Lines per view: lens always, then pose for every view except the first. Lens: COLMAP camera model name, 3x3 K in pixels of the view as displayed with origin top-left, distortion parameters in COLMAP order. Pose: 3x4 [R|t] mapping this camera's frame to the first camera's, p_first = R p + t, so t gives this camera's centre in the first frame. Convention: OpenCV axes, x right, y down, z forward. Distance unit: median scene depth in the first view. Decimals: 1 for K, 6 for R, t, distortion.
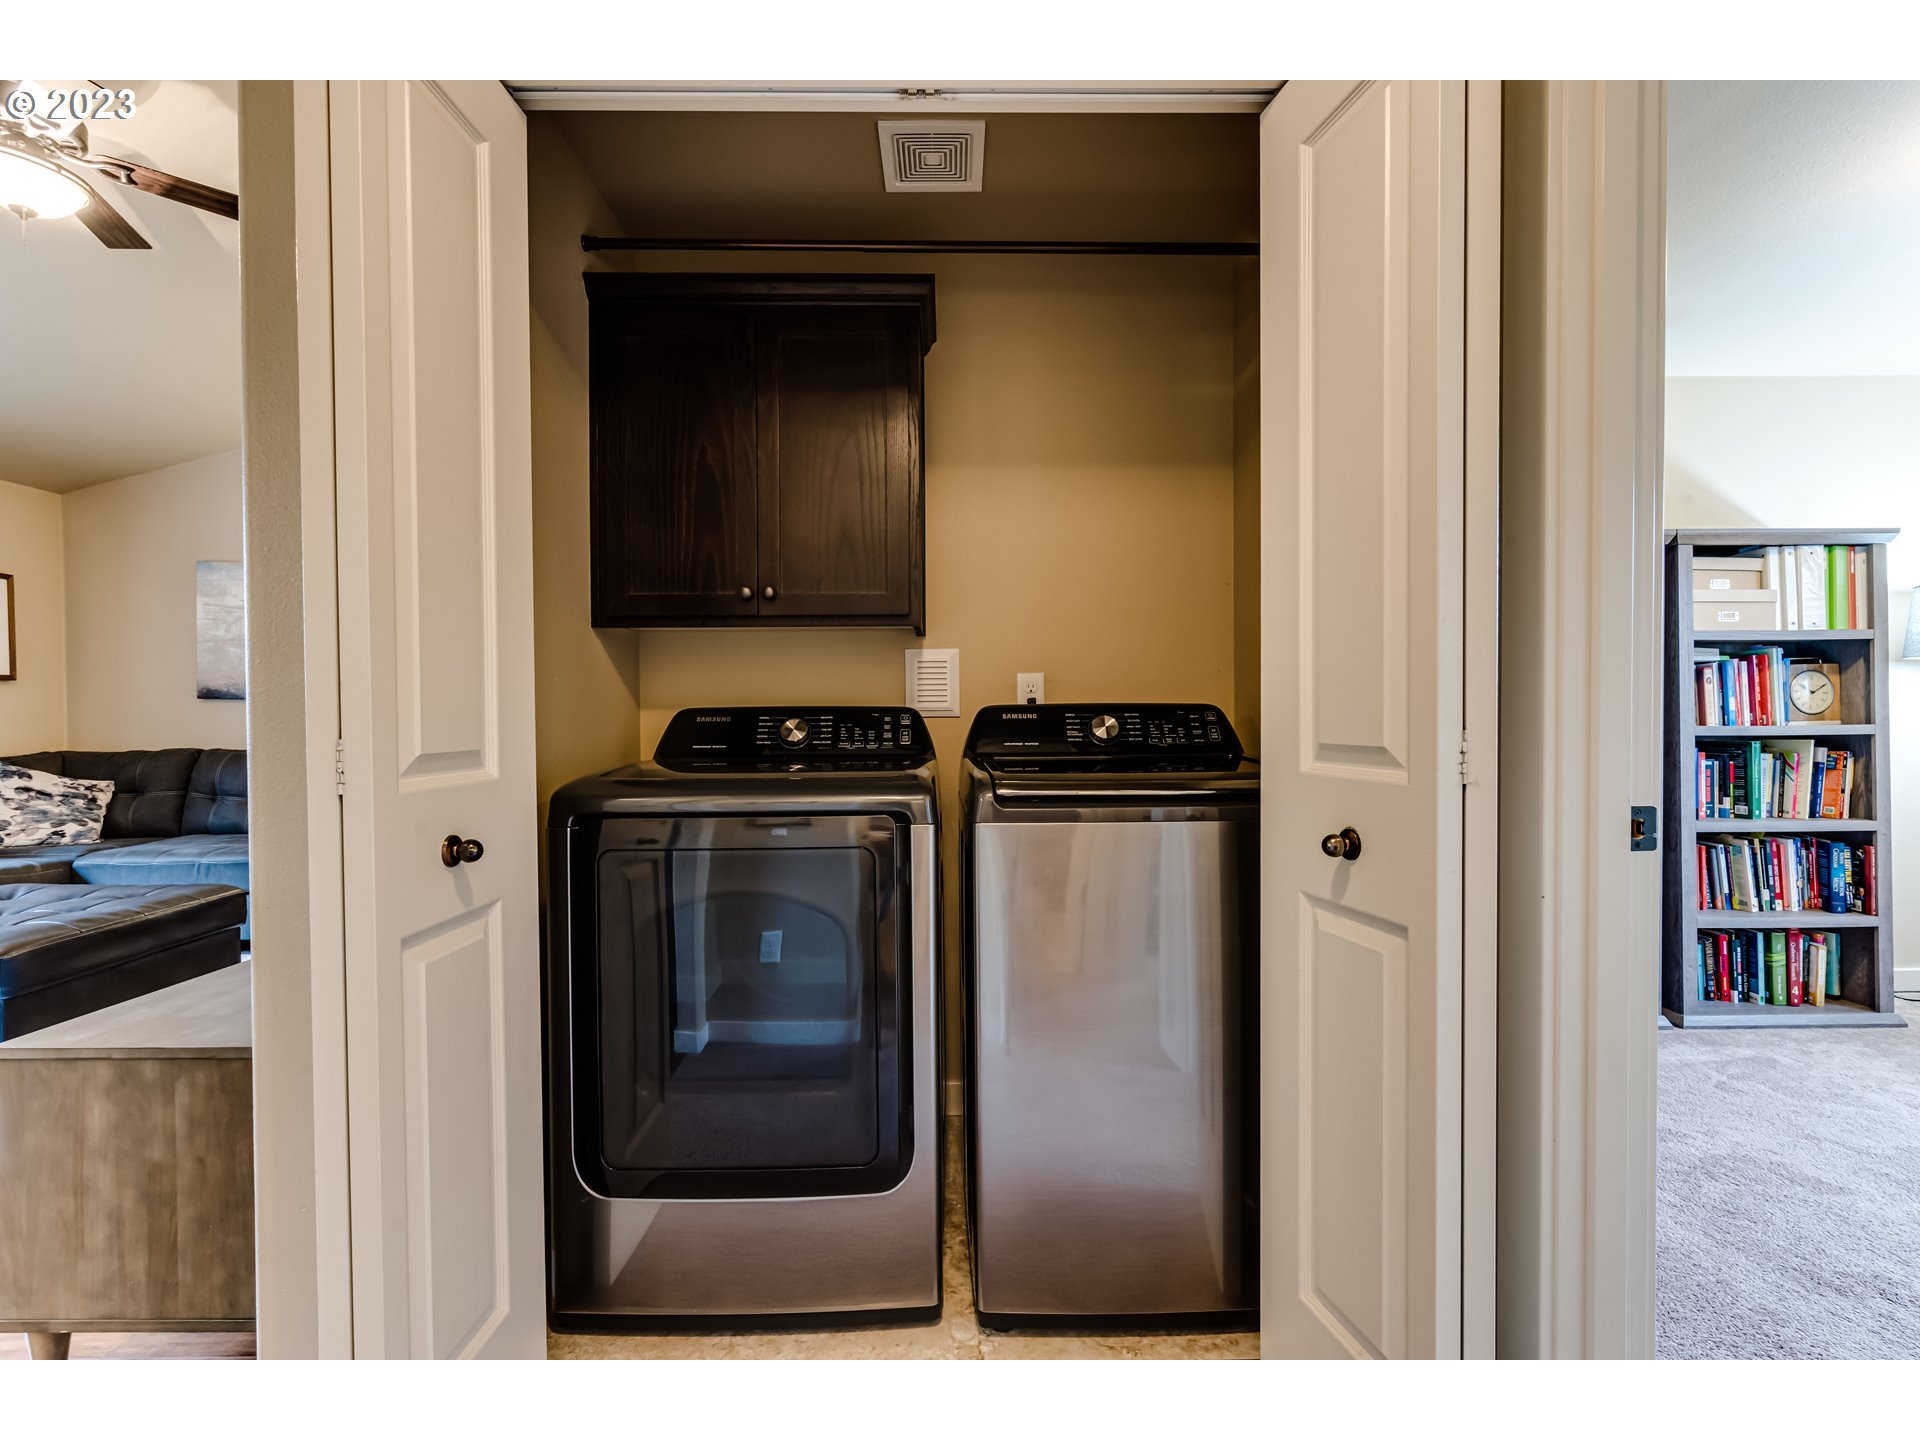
lens RADIAL K [[899.9, 0, 967.4], [0, 899.9, 718.0], [0, 0, 1]] dist [-0.007780, 0.001860]
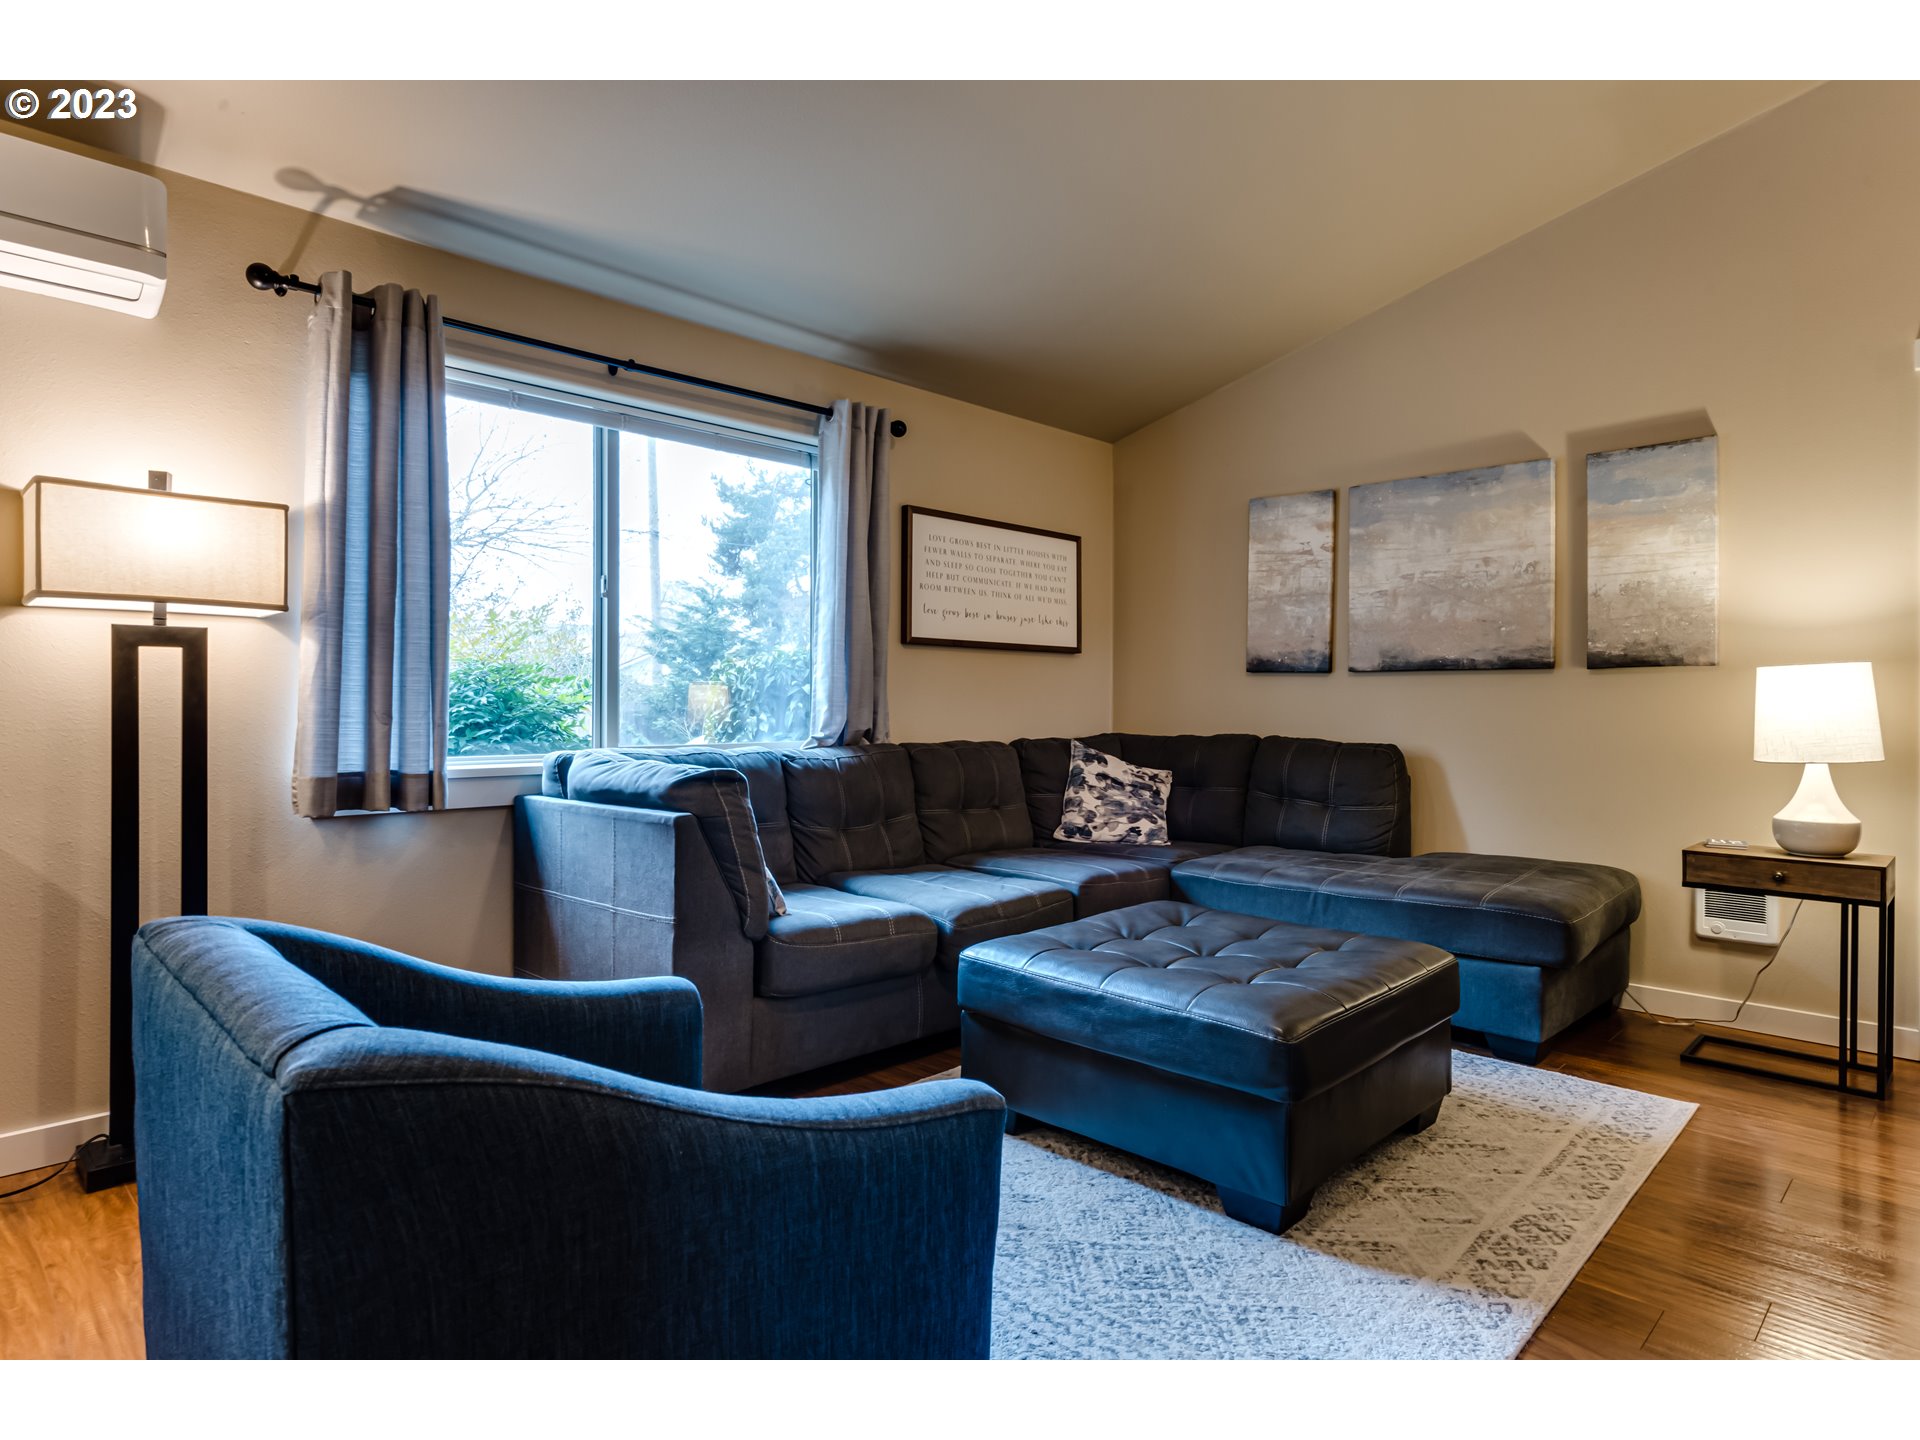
lens RADIAL K [[1061.6, 0, 962.8], [0, 1061.6, 715.9], [0, 0, 1]] dist [0.002028, 0.002444]
pose [[0.699441, 0.013513, -0.714563, -0.388483], [-0.009935, 0.999908, 0.009184, 0.012171], [0.714621, 0.000676, 0.699511, 0.168660]]
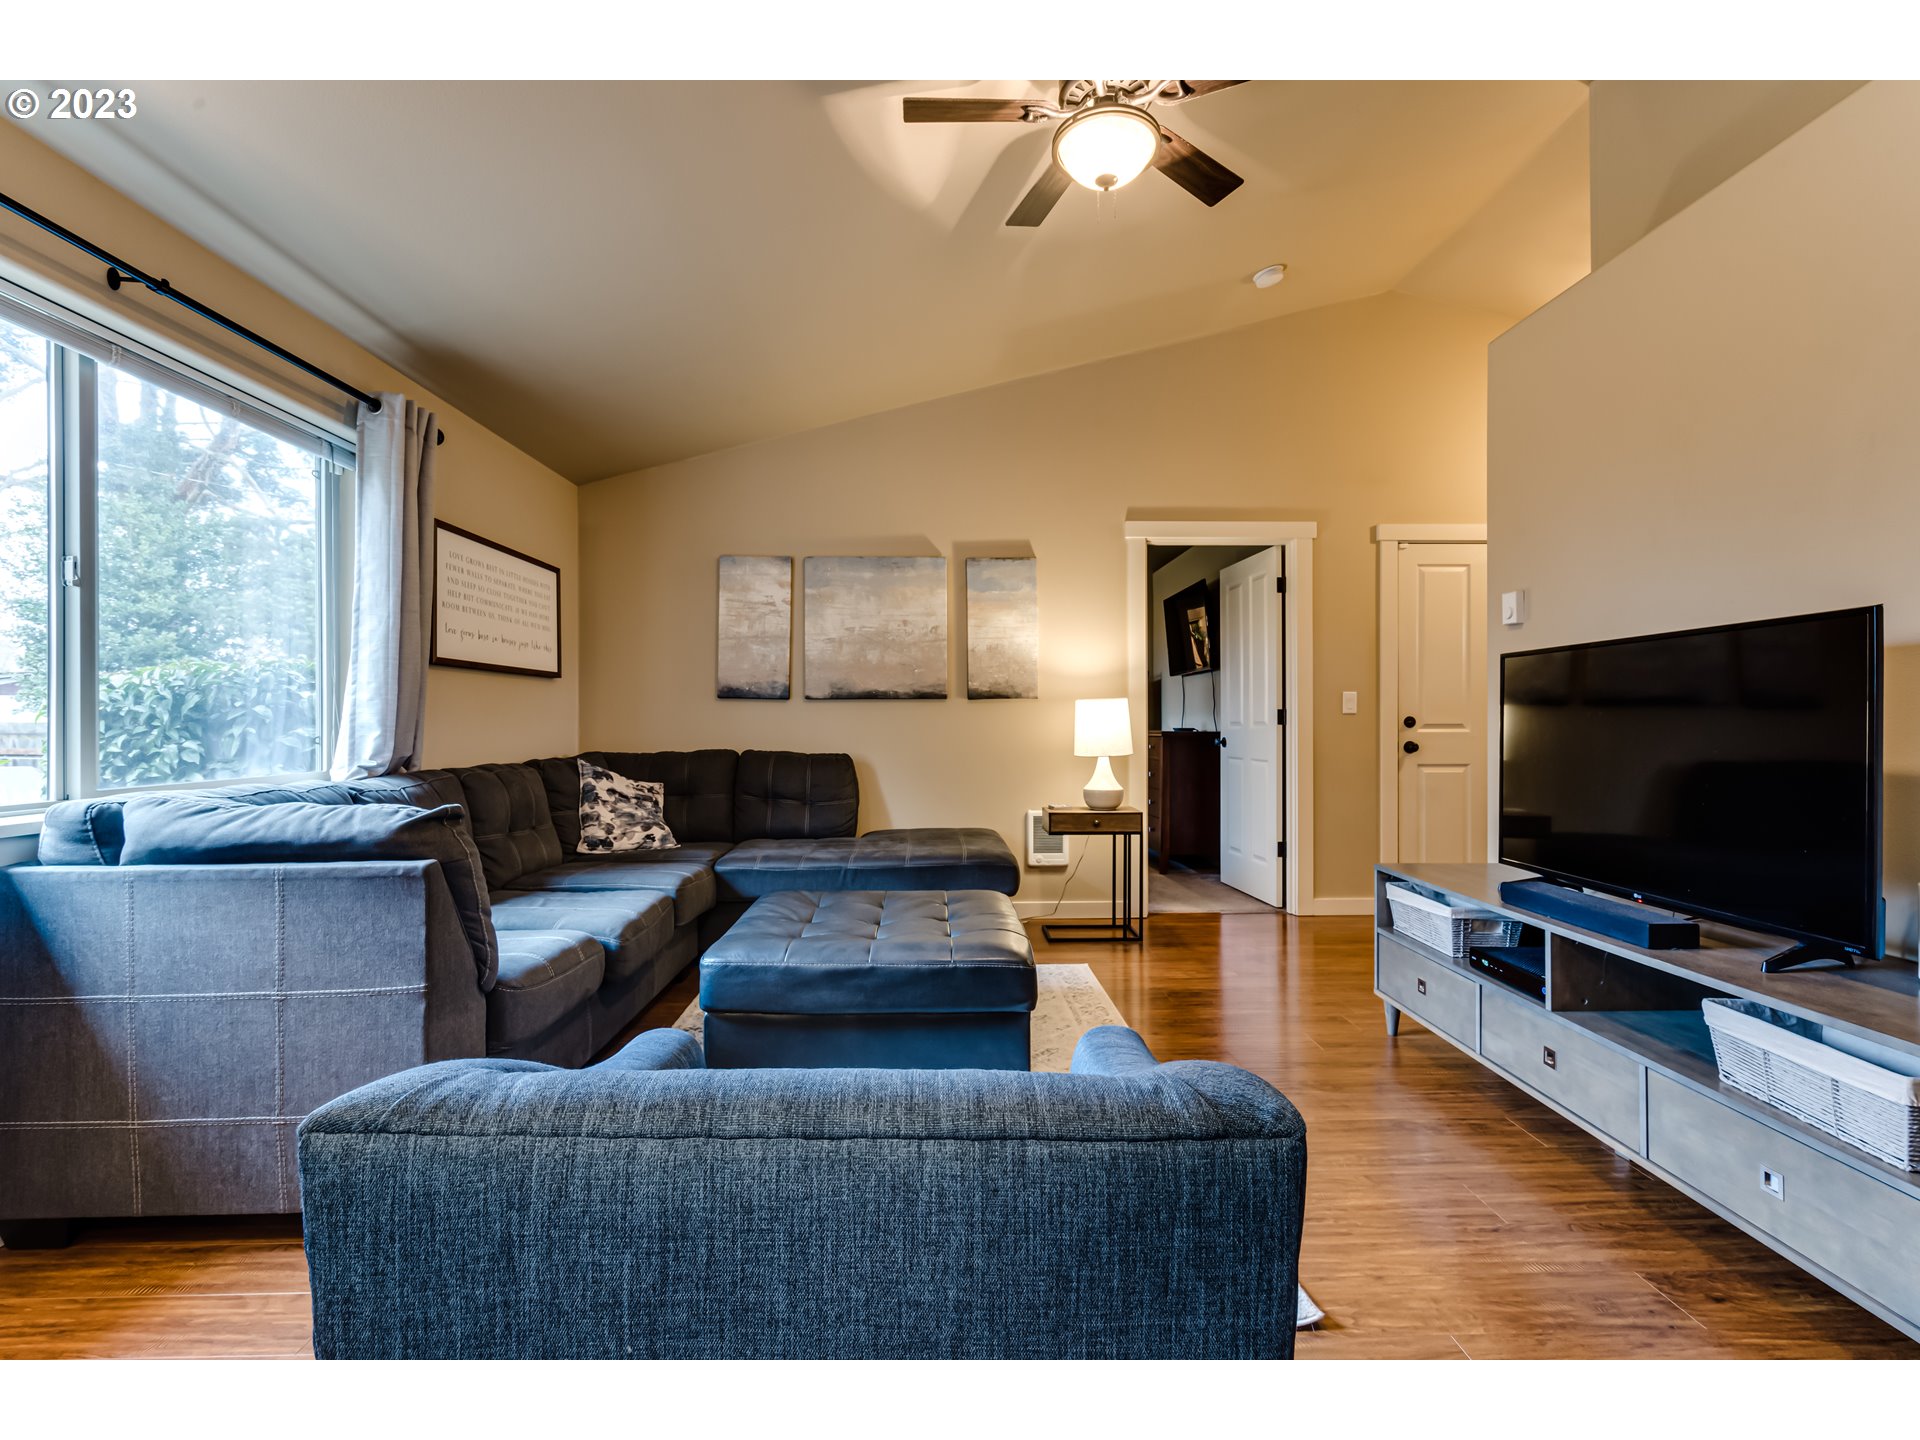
lens RADIAL K [[865.9, 0, 964.5], [0, 865.9, 731.5], [0, 0, 1]] dist [-0.000195, 0.000752]
pose [[0.999932, -0.000774, -0.011601, -0.629807], [0.000842, 0.999983, 0.005854, 0.010177], [0.011597, -0.005863, 0.999916, 0.074421]]
